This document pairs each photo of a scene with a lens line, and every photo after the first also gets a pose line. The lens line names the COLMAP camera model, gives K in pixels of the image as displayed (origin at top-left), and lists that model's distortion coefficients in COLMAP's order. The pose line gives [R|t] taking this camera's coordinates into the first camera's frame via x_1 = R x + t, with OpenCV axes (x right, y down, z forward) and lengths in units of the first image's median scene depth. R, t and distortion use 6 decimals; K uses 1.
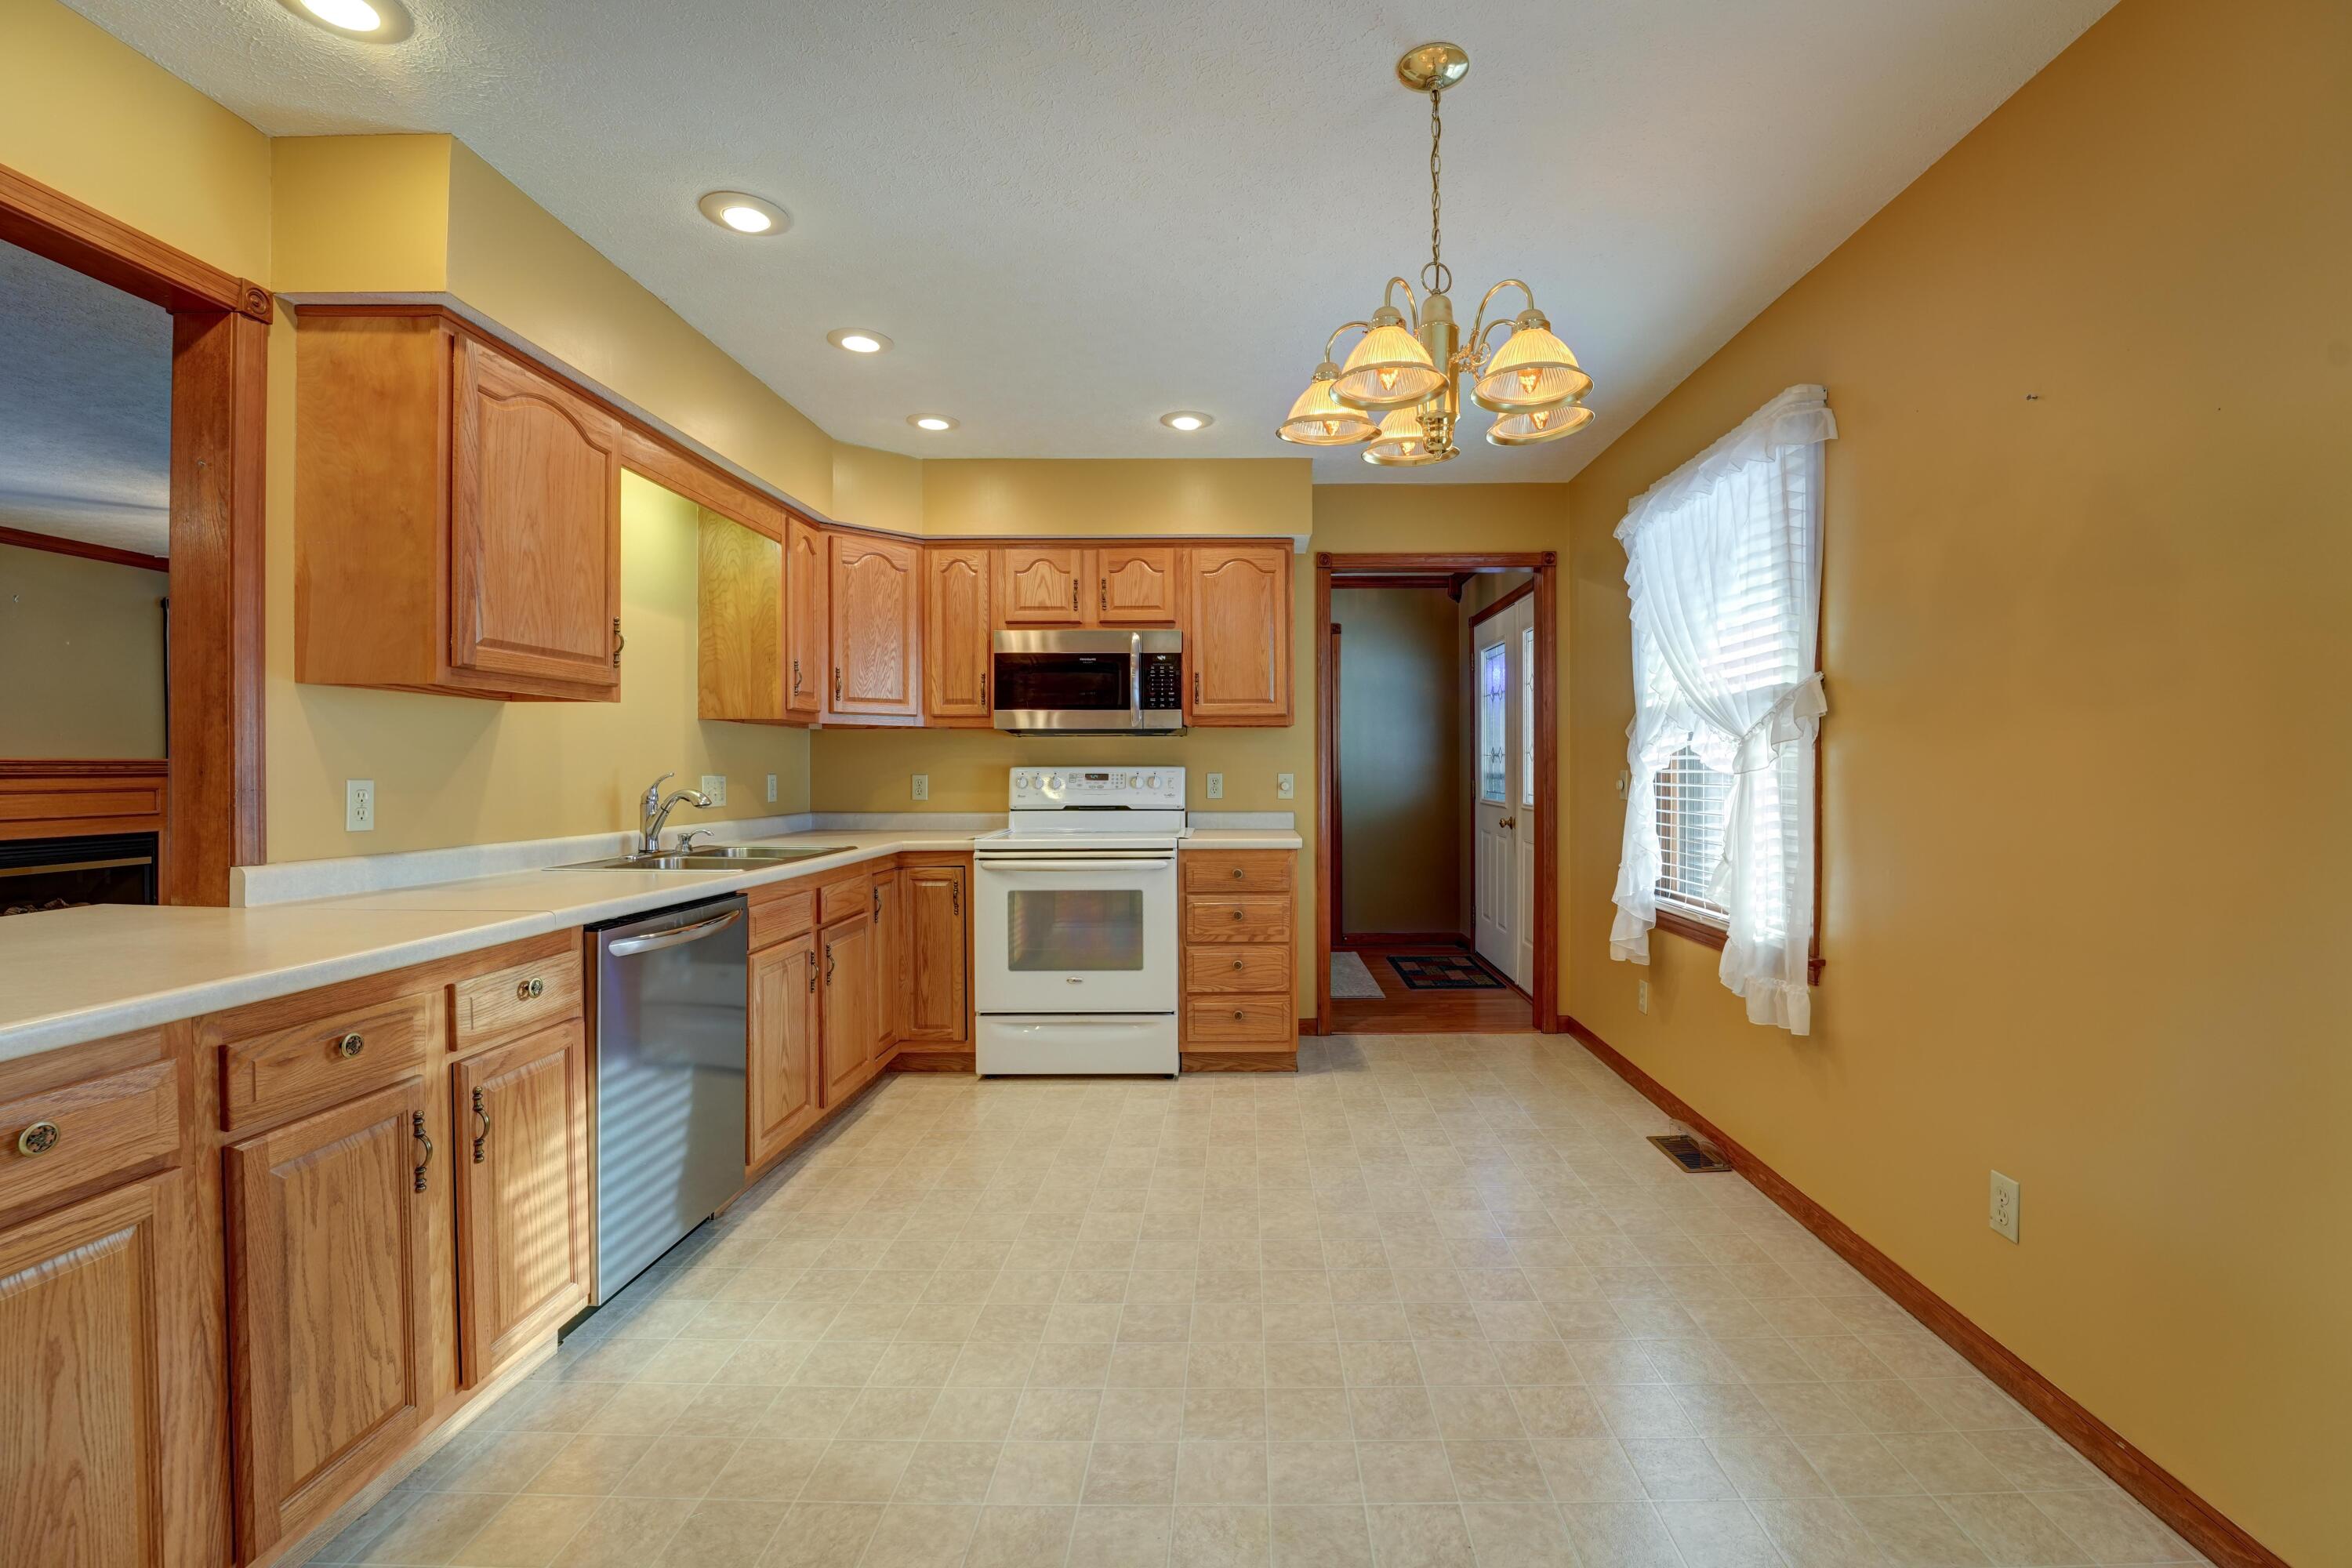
lens RADIAL K [[962.8, 0, 1183.5], [0, 962.8, 768.9], [0, 0, 1]] dist [-0.025731, 0.000691]
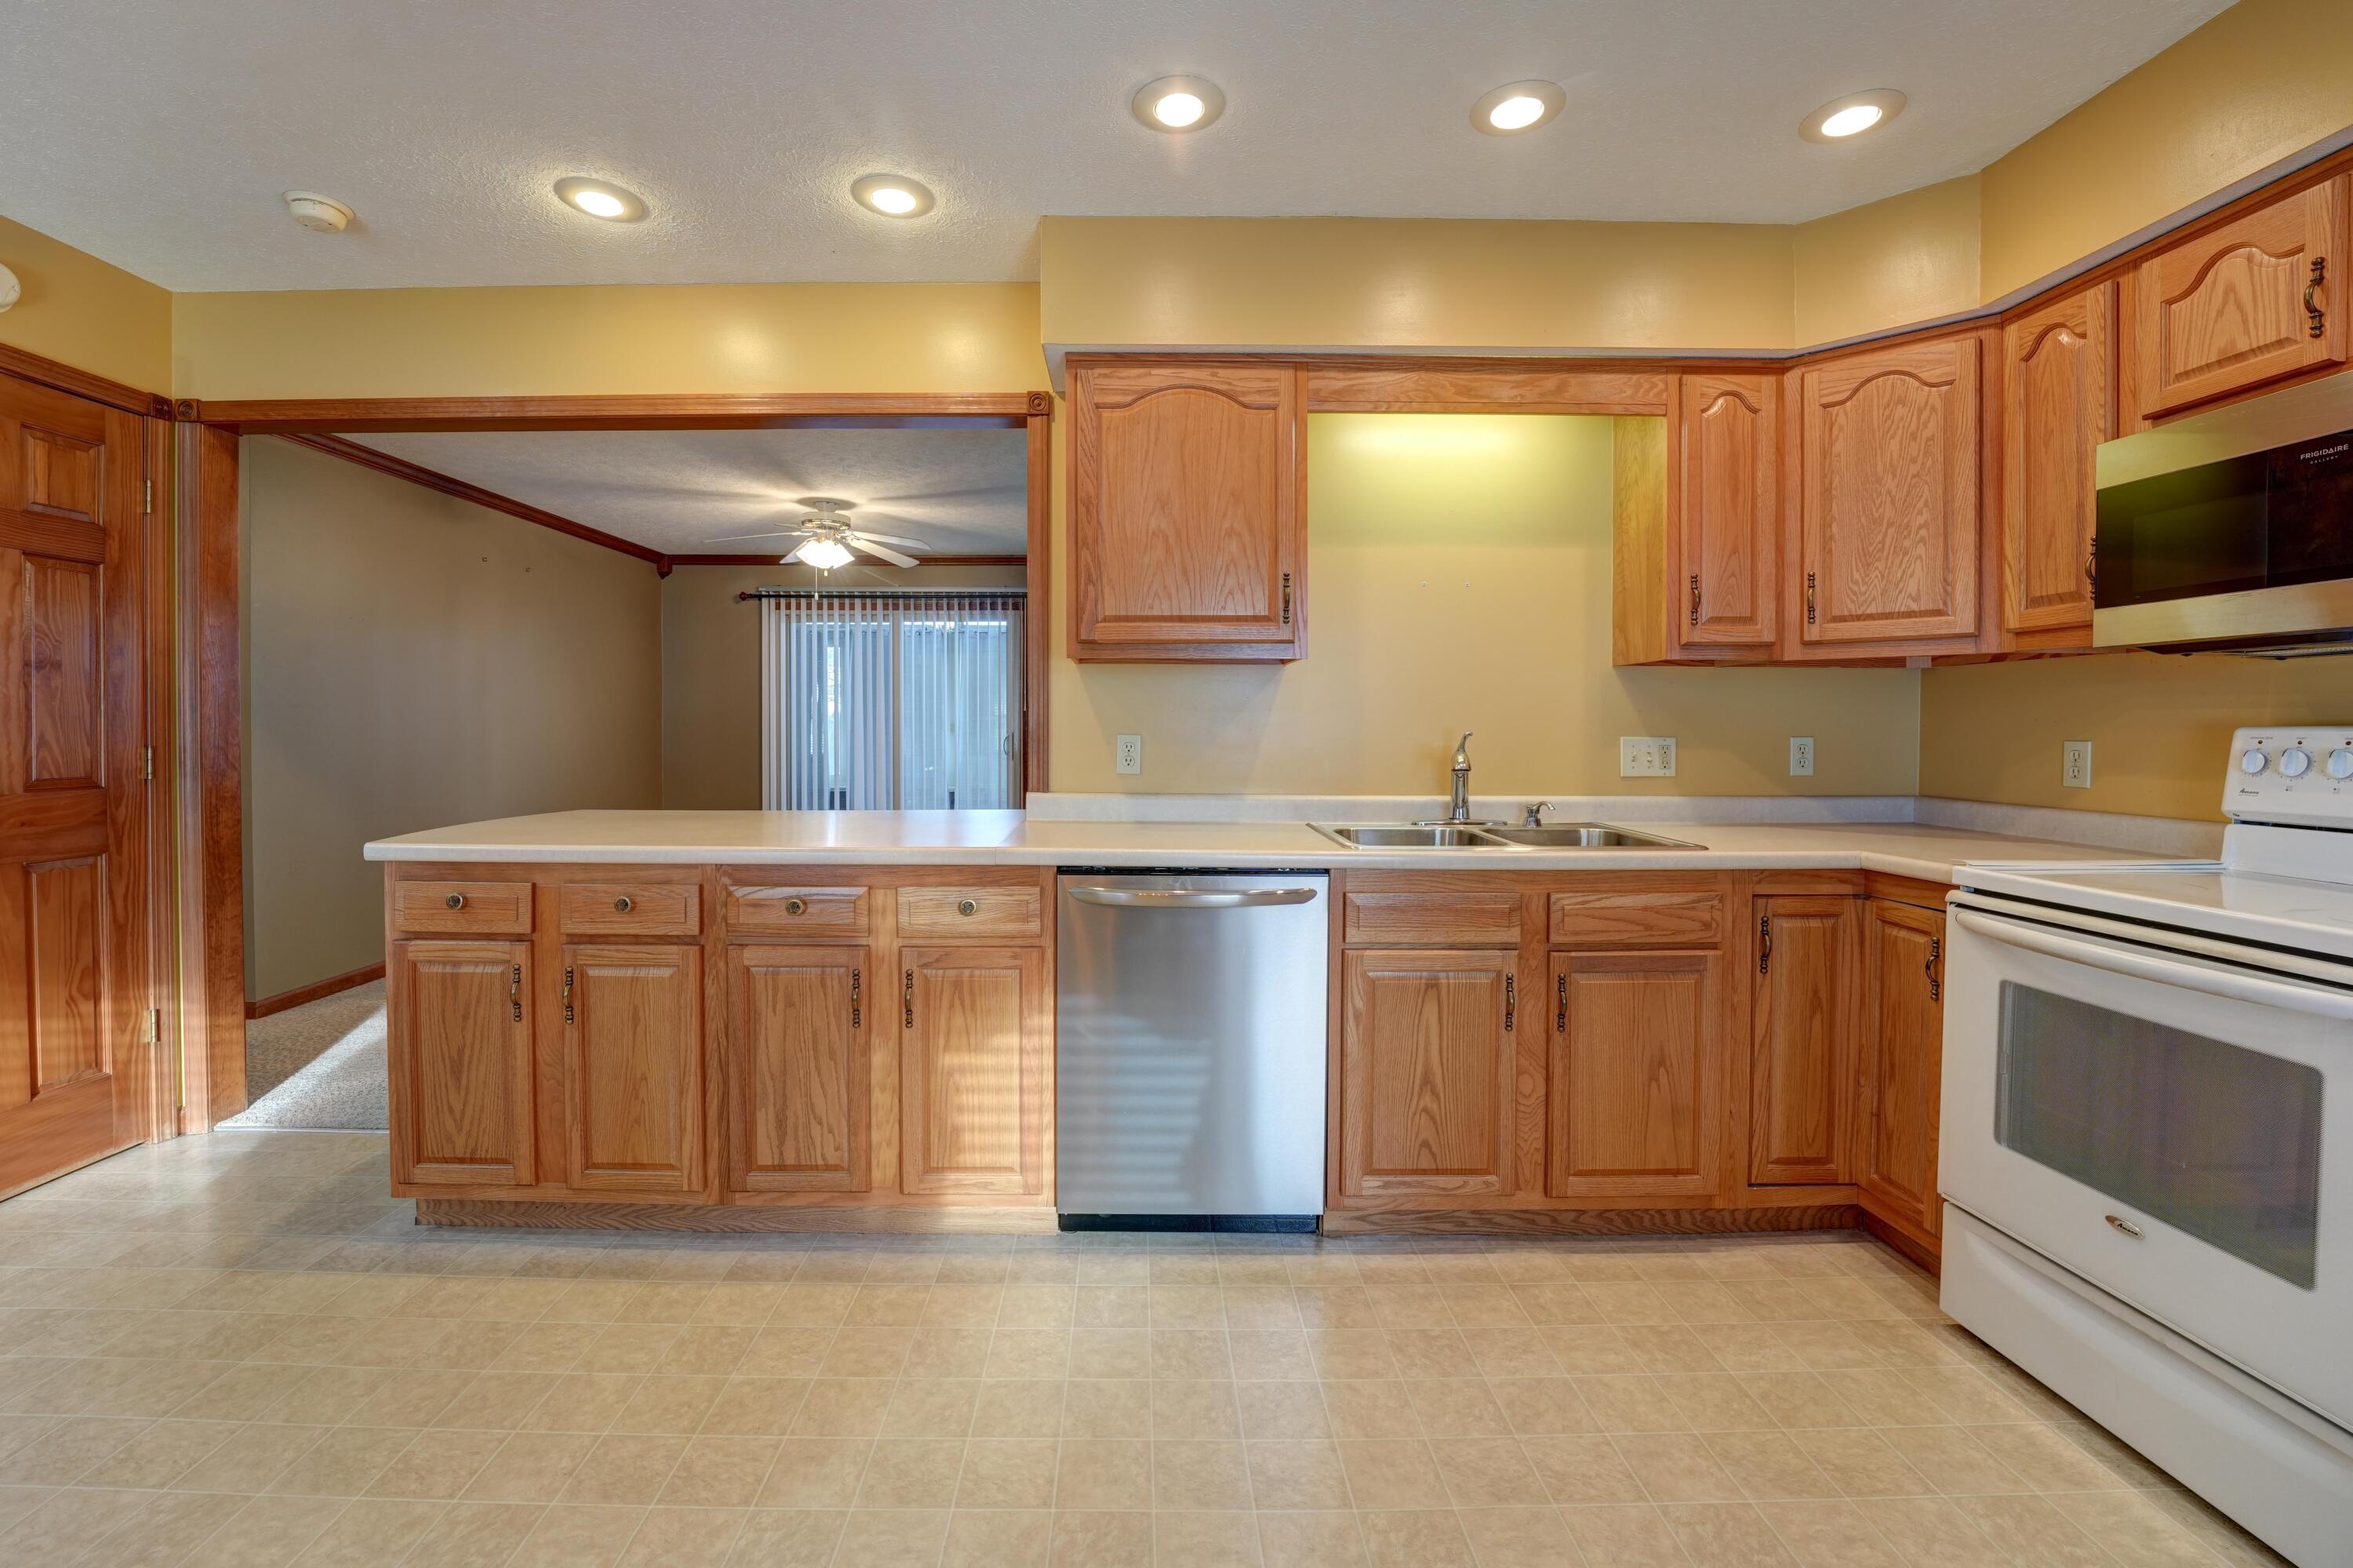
lens RADIAL K [[963.2, 0, 1159.2], [0, 963.2, 741.6], [0, 0, 1]] dist [-0.029965, 0.000780]
pose [[0.081367, 0.016252, -0.996552, 0.333568], [-0.003673, 0.999865, 0.016006, -0.000247], [0.996677, 0.002358, 0.081415, 0.695454]]
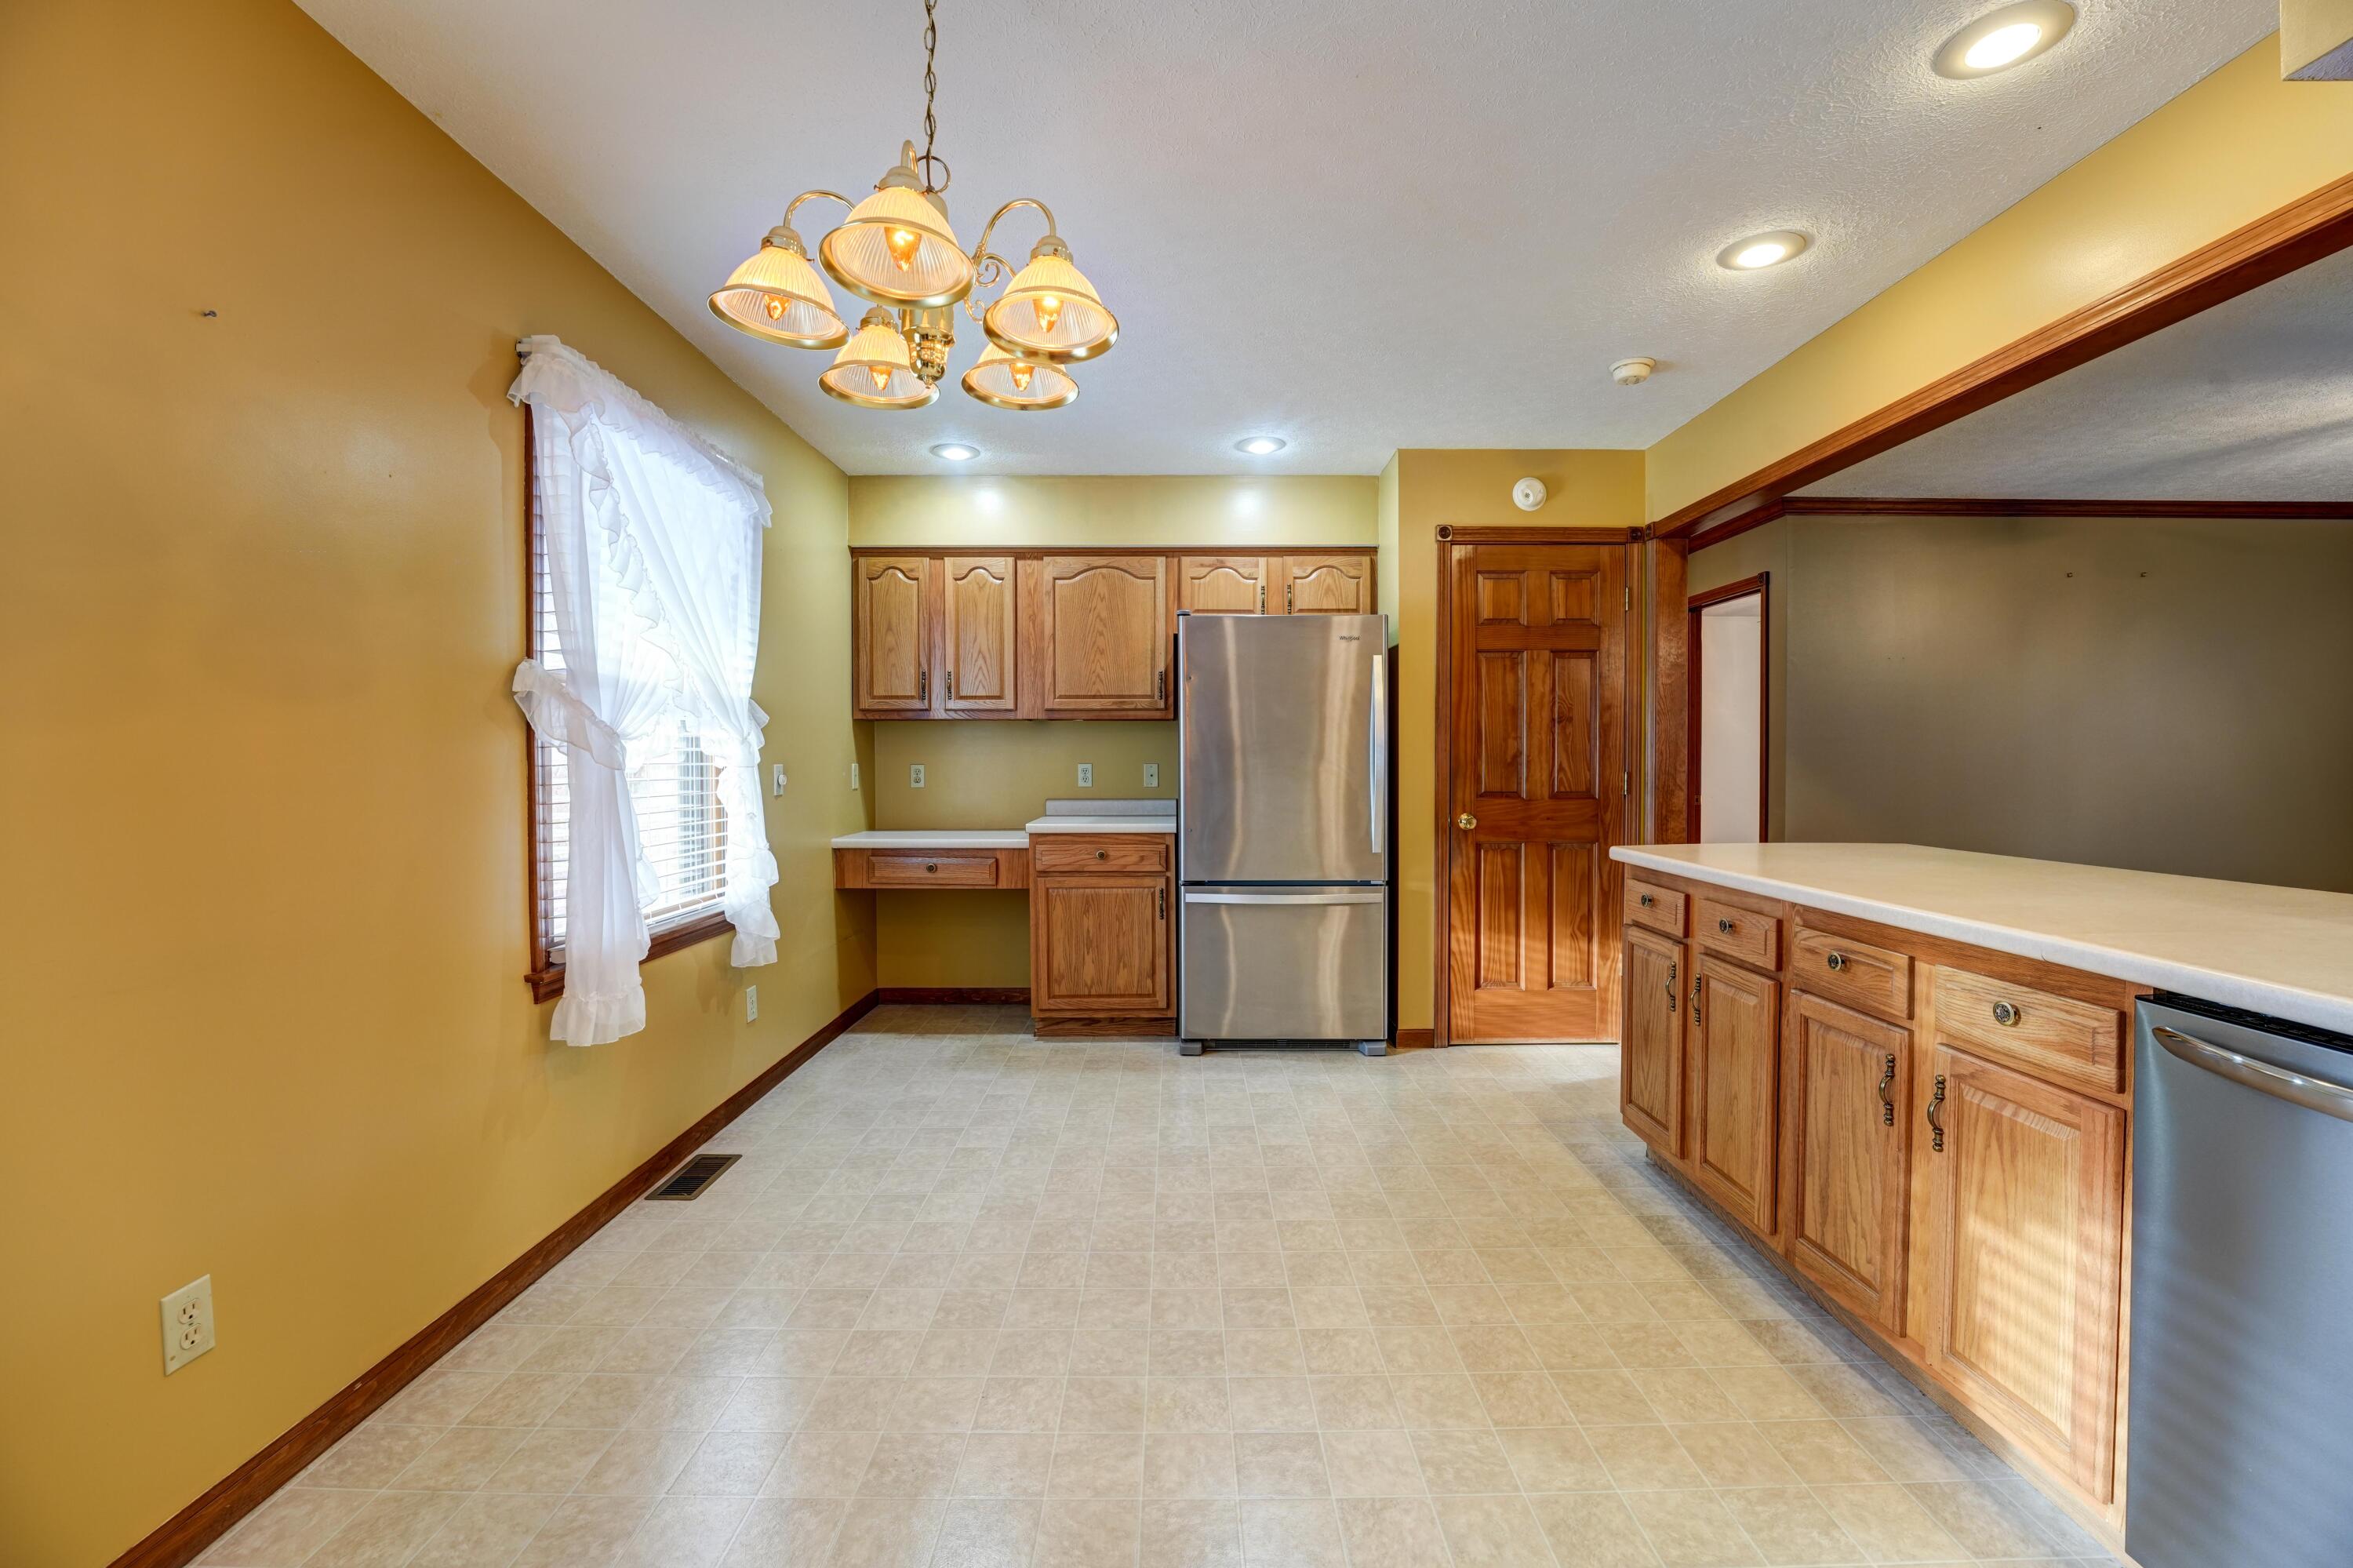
lens RADIAL K [[963.2, 0, 1184.0], [0, 963.2, 768.9], [0, 0, 1]] dist [-0.025731, 0.000691]
pose [[-0.997686, 0.003632, -0.067897, 0.062499], [0.002827, 0.999925, 0.011954, 0.000195], [0.067935, 0.011735, -0.997621, 1.087217]]
